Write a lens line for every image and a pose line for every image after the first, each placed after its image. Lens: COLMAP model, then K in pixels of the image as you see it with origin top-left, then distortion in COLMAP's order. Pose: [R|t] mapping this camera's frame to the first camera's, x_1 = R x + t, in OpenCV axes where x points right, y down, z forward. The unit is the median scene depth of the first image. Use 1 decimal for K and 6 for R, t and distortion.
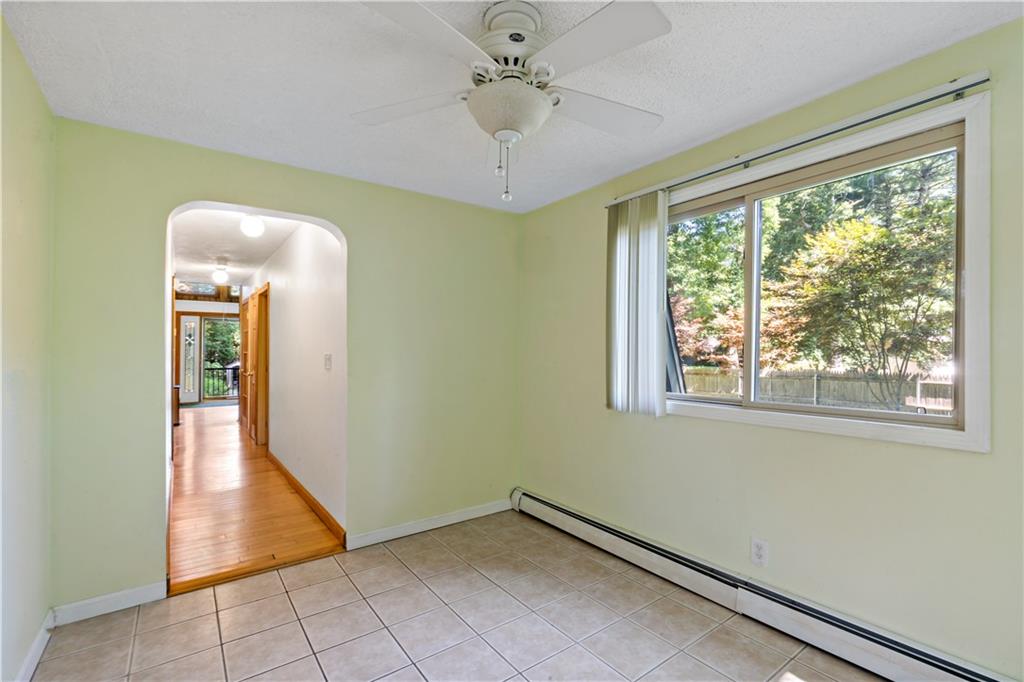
lens RADIAL K [[452.4, 0, 518.2], [0, 452.4, 345.6], [0, 0, 1]] dist [0.000866, 0.000246]
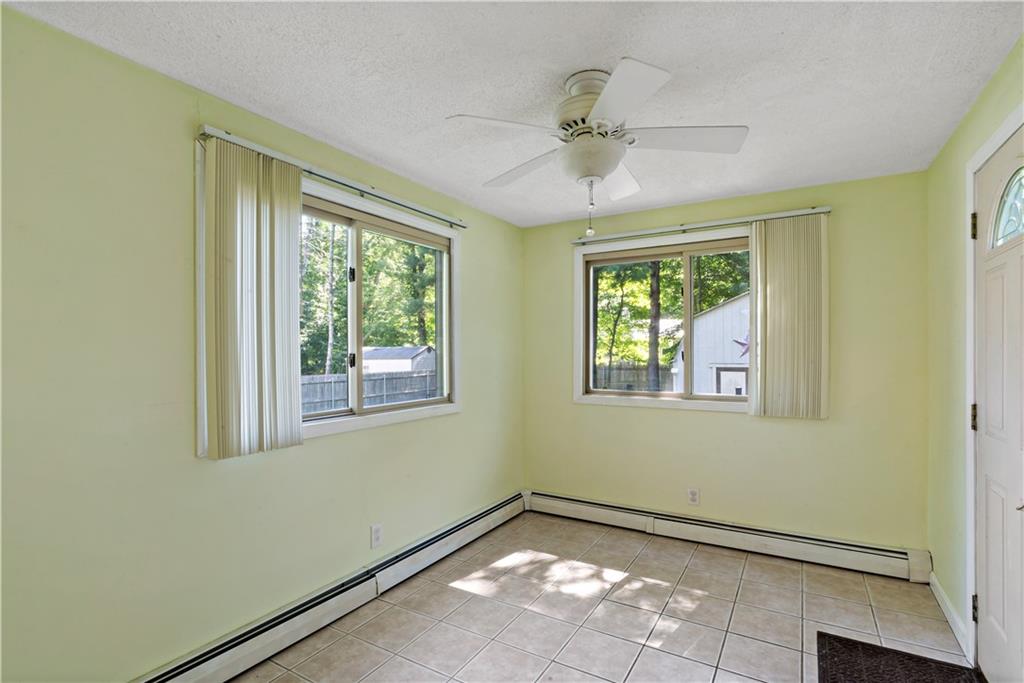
lens RADIAL K [[509.9, 0, 516.2], [0, 509.9, 351.4], [0, 0, 1]] dist [-0.004522, -0.000608]
pose [[-0.391894, 0.004883, 0.919997, -0.804643], [-0.007442, 0.999936, -0.008477, -0.008804], [-0.919980, -0.010169, -0.391833, 1.170644]]
